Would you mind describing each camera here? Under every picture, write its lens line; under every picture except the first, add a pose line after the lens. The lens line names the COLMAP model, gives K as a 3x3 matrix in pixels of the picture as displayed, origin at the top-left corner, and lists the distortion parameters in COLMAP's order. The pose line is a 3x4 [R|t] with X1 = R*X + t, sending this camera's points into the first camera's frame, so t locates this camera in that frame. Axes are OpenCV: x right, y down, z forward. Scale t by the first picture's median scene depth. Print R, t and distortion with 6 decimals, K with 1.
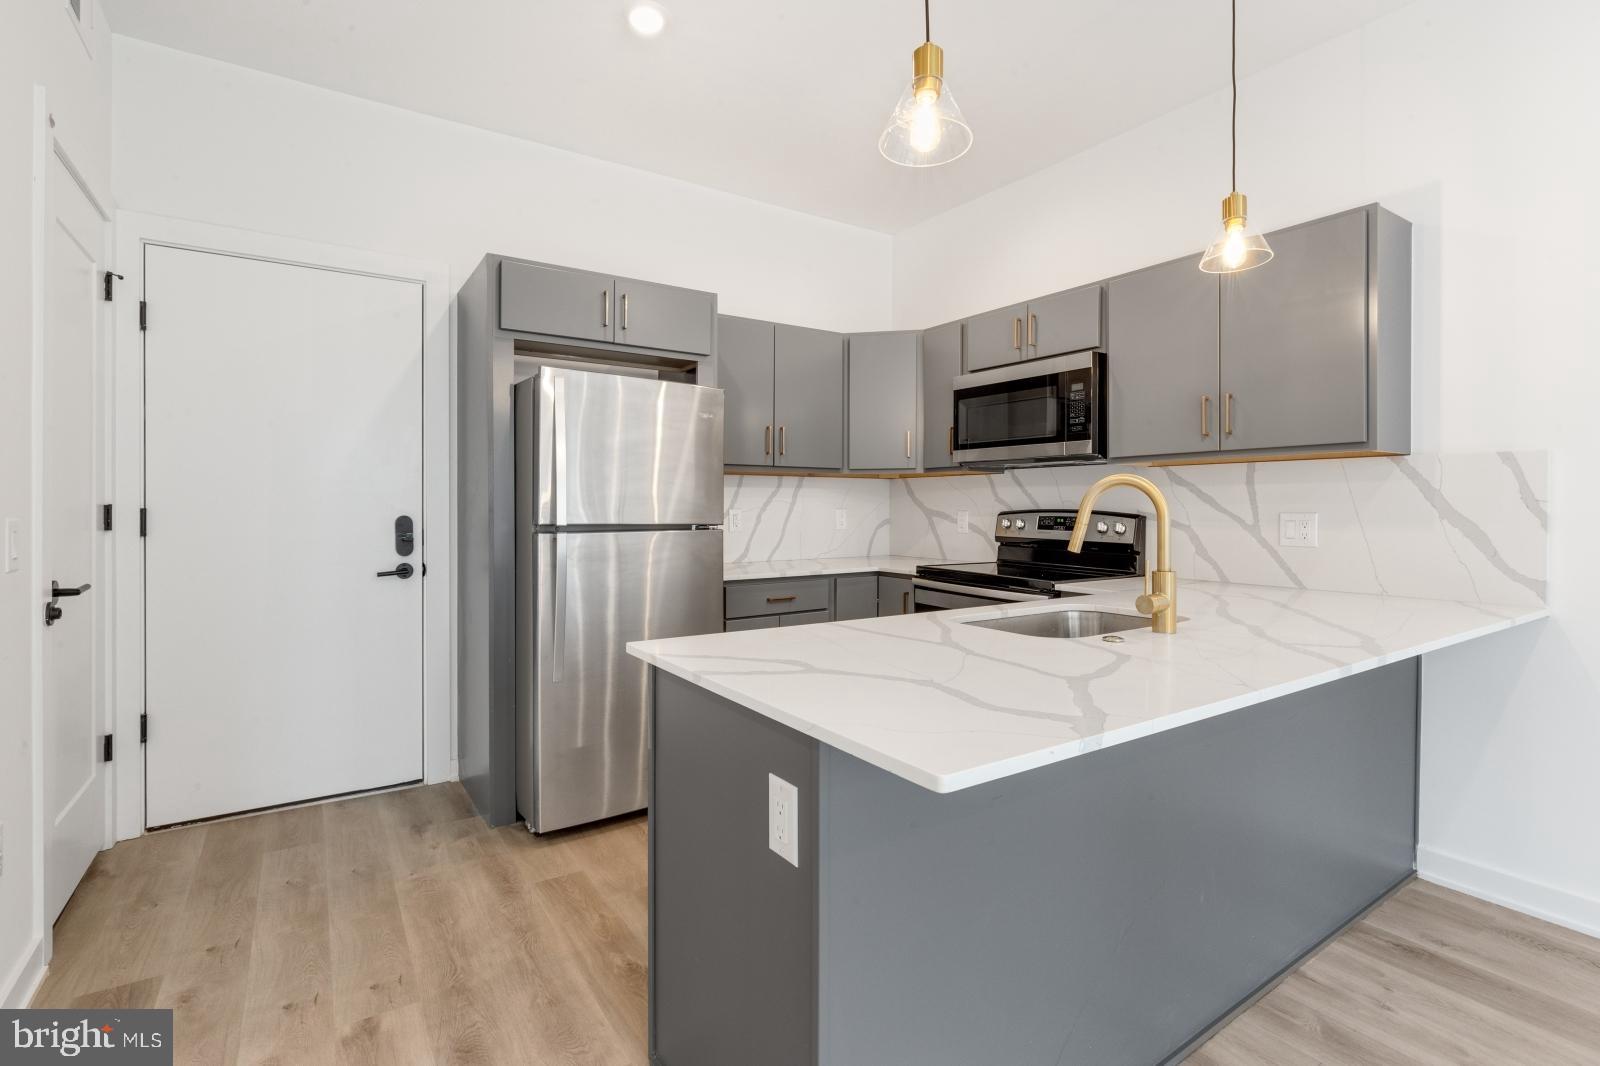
lens RADIAL K [[742.1, 0, 801.0], [0, 742.1, 516.6], [0, 0, 1]] dist [-0.003798, -0.000370]
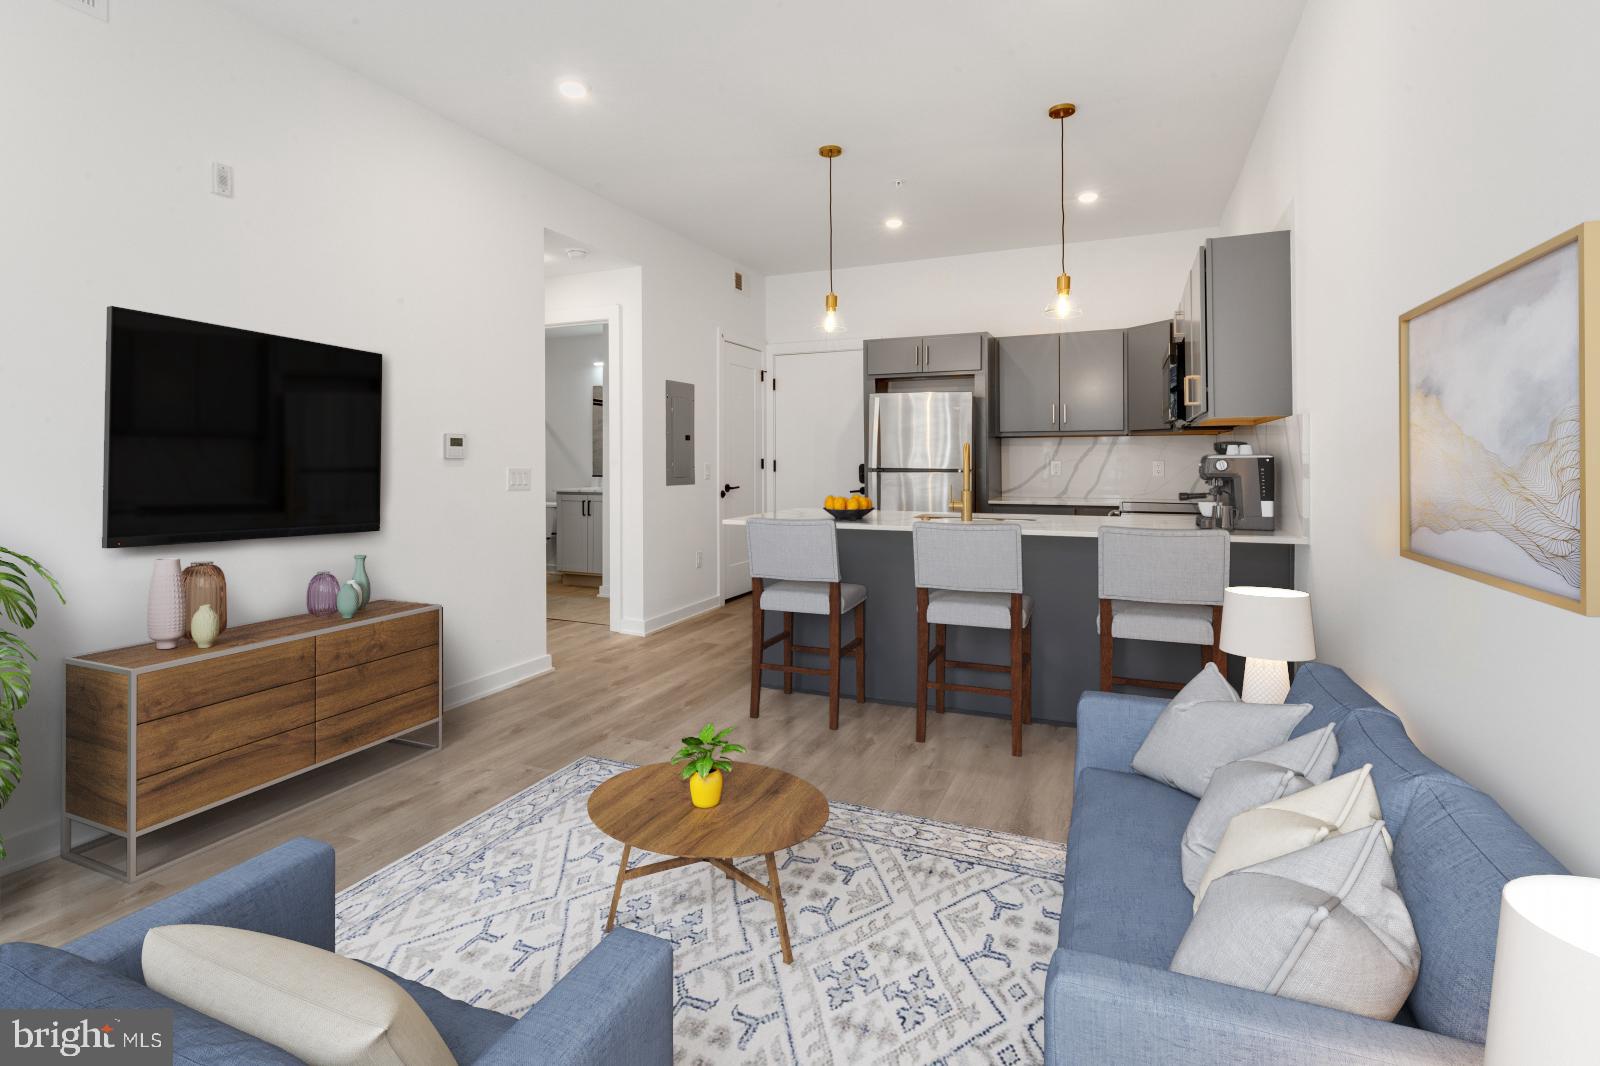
lens RADIAL K [[742.1, 0, 799.6], [0, 742.1, 461.0], [0, 0, 1]] dist [-0.003798, -0.000370]
pose [[0.553179, -0.000827, -0.833062, 1.133267], [-0.009261, 0.999932, -0.007142, 0.007636], [0.833011, 0.011666, 0.553134, -0.296421]]
